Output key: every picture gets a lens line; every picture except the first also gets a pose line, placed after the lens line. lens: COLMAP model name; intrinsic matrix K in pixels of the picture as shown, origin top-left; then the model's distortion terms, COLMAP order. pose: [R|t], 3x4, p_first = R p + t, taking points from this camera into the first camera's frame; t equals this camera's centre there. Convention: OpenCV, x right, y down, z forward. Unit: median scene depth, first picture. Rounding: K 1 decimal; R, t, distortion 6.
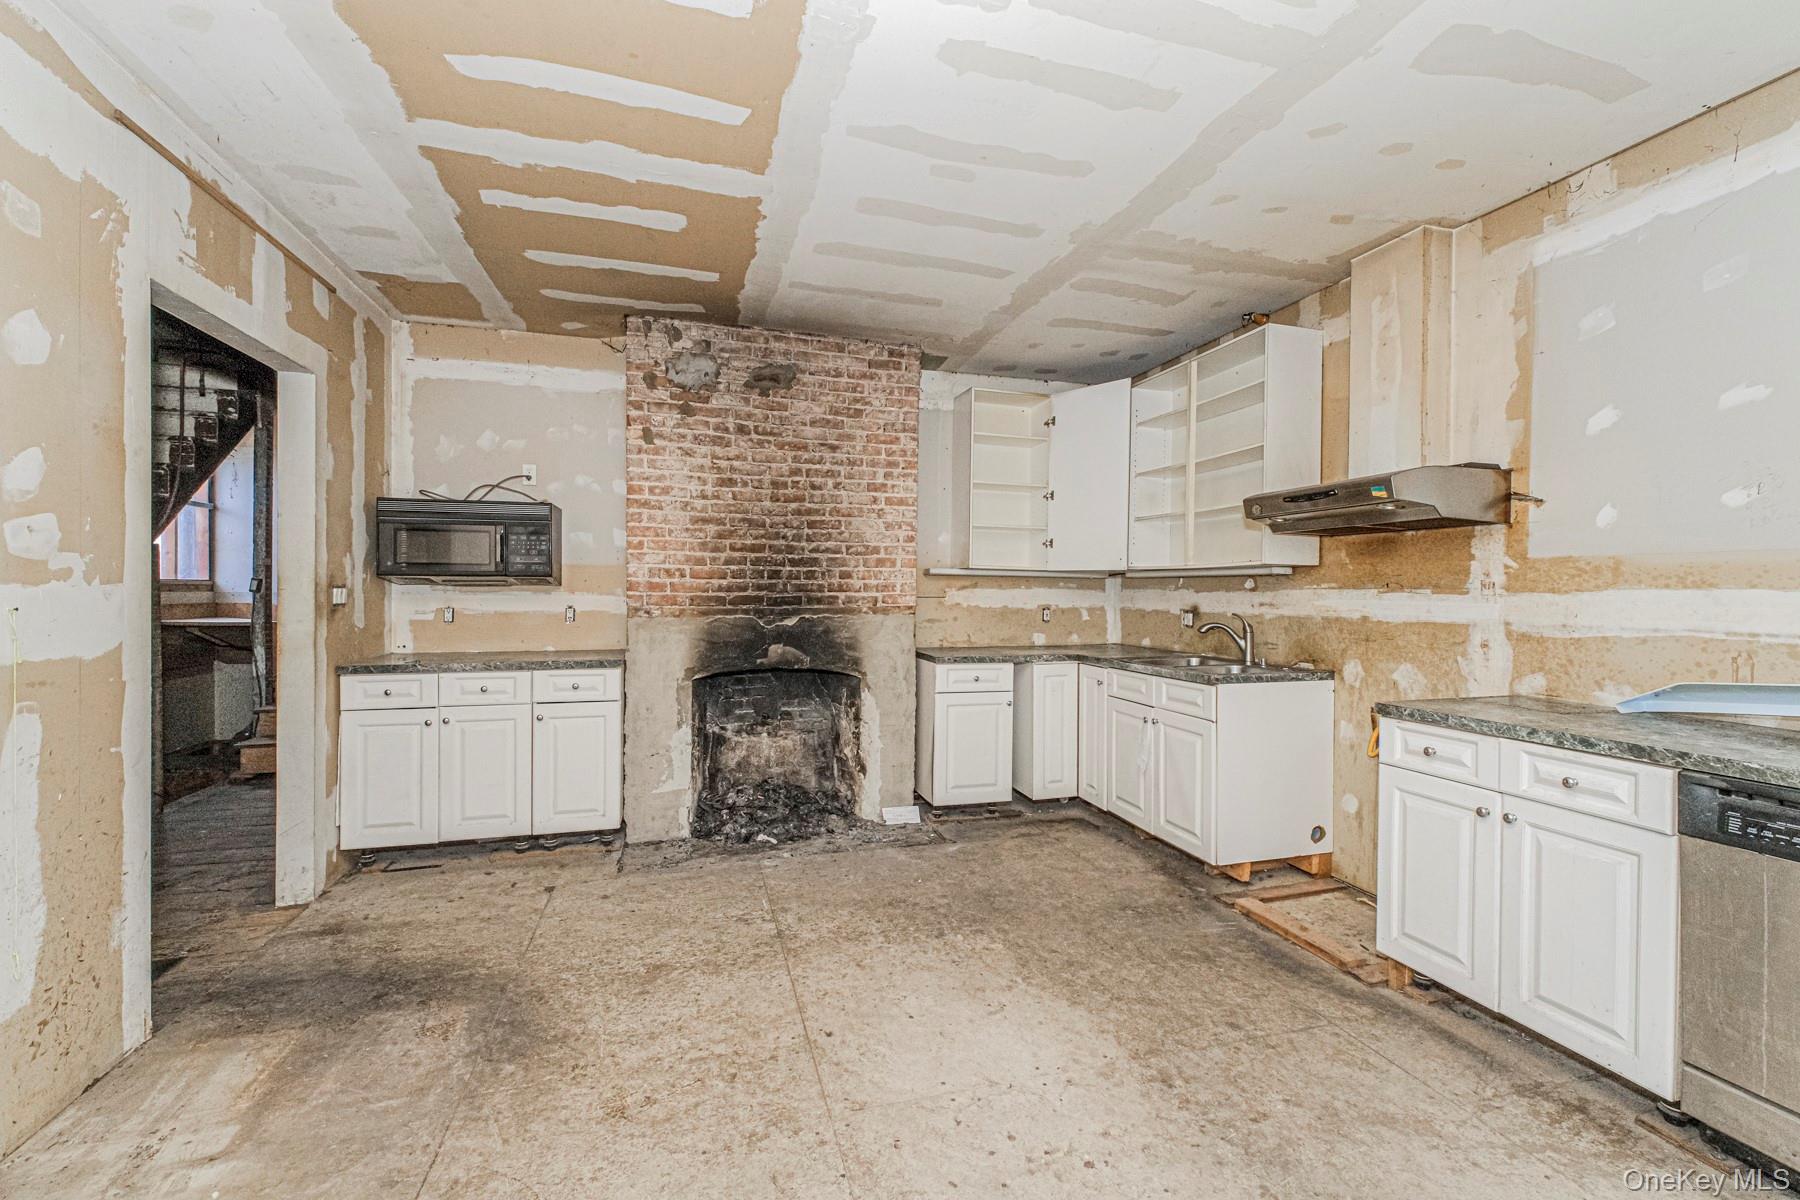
lens RADIAL K [[754.5, 0, 900.0], [0, 754.5, 595.9], [0, 0, 1]] dist [0.003315, -0.000998]
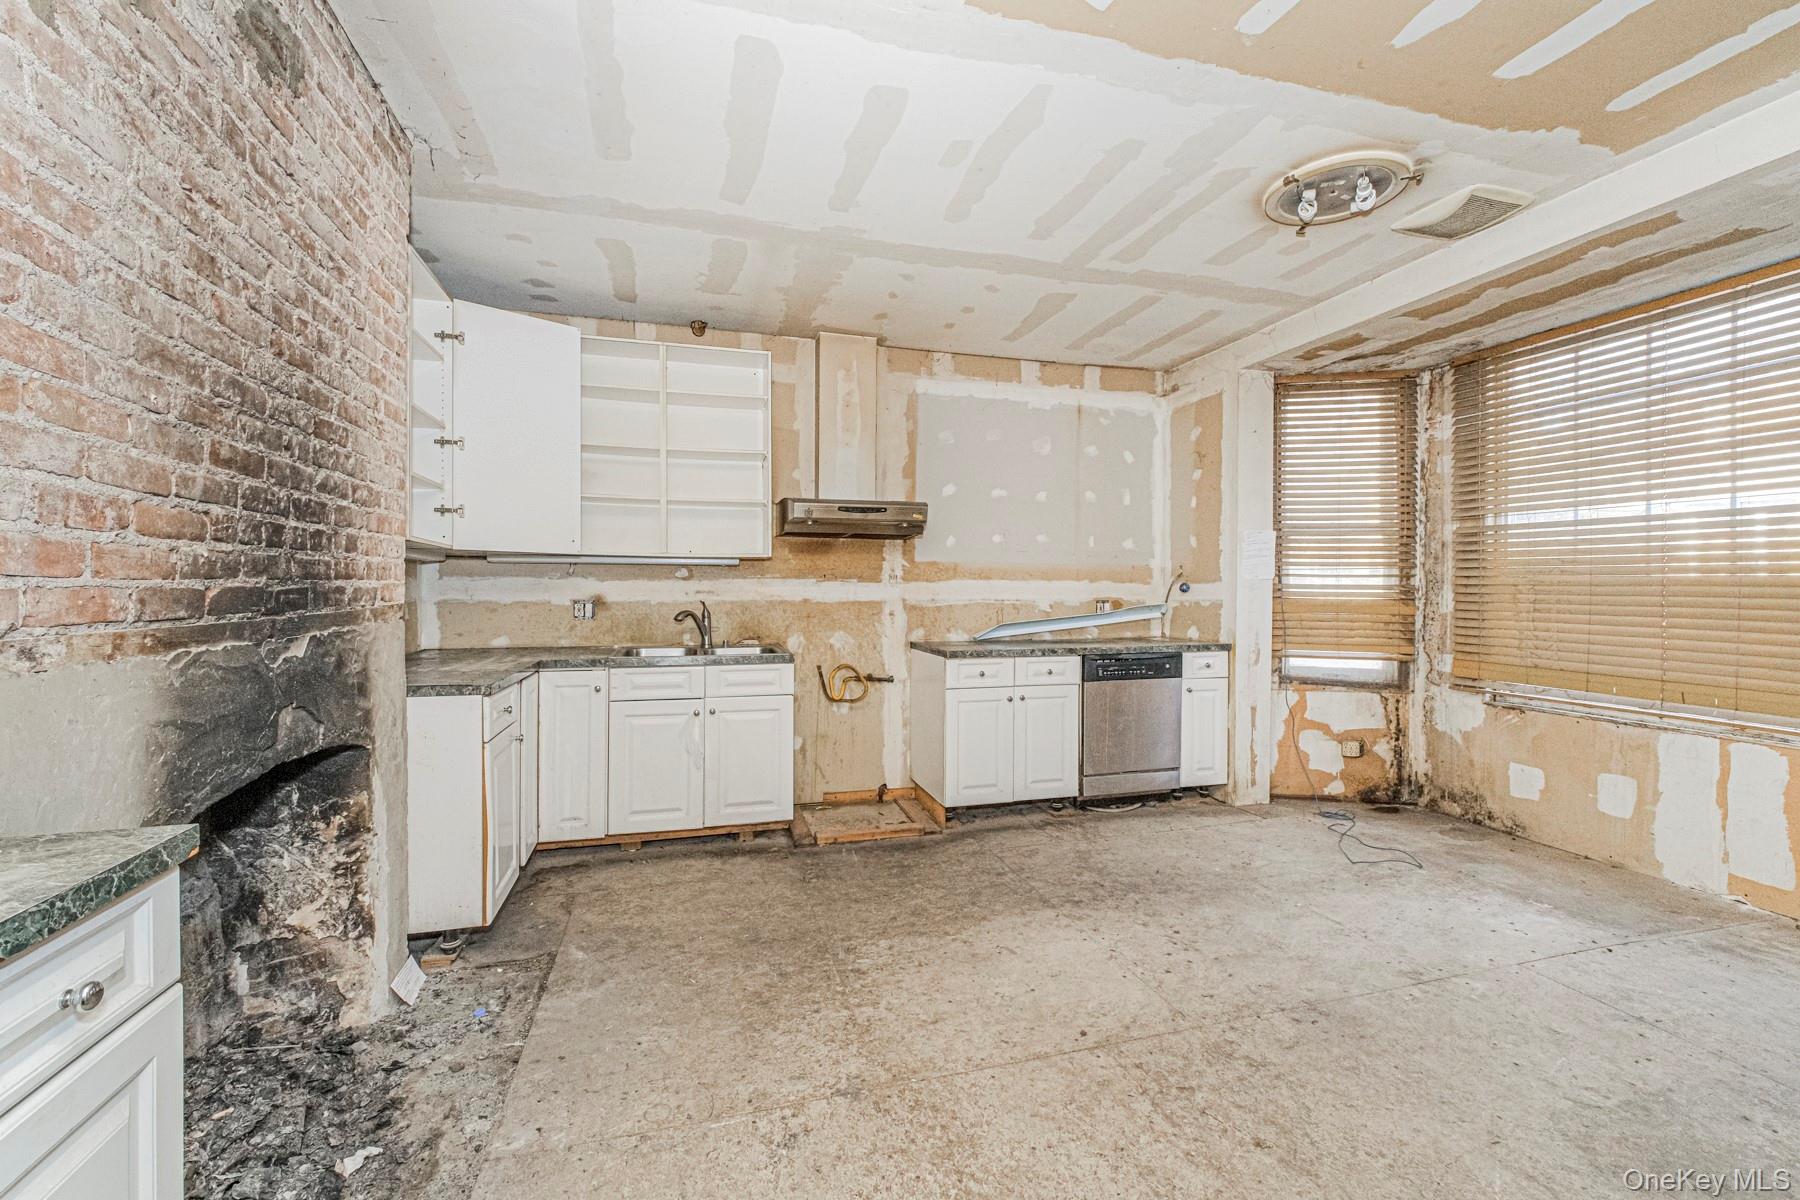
lens RADIAL K [[754.5, 0, 895.7], [0, 754.5, 596.1], [0, 0, 1]] dist [0.003315, -0.000998]
pose [[0.005869, -0.018972, 0.999803, -0.750530], [0.003649, 0.999814, 0.018950, -0.003131], [-0.999976, 0.003537, 0.005937, 0.873219]]
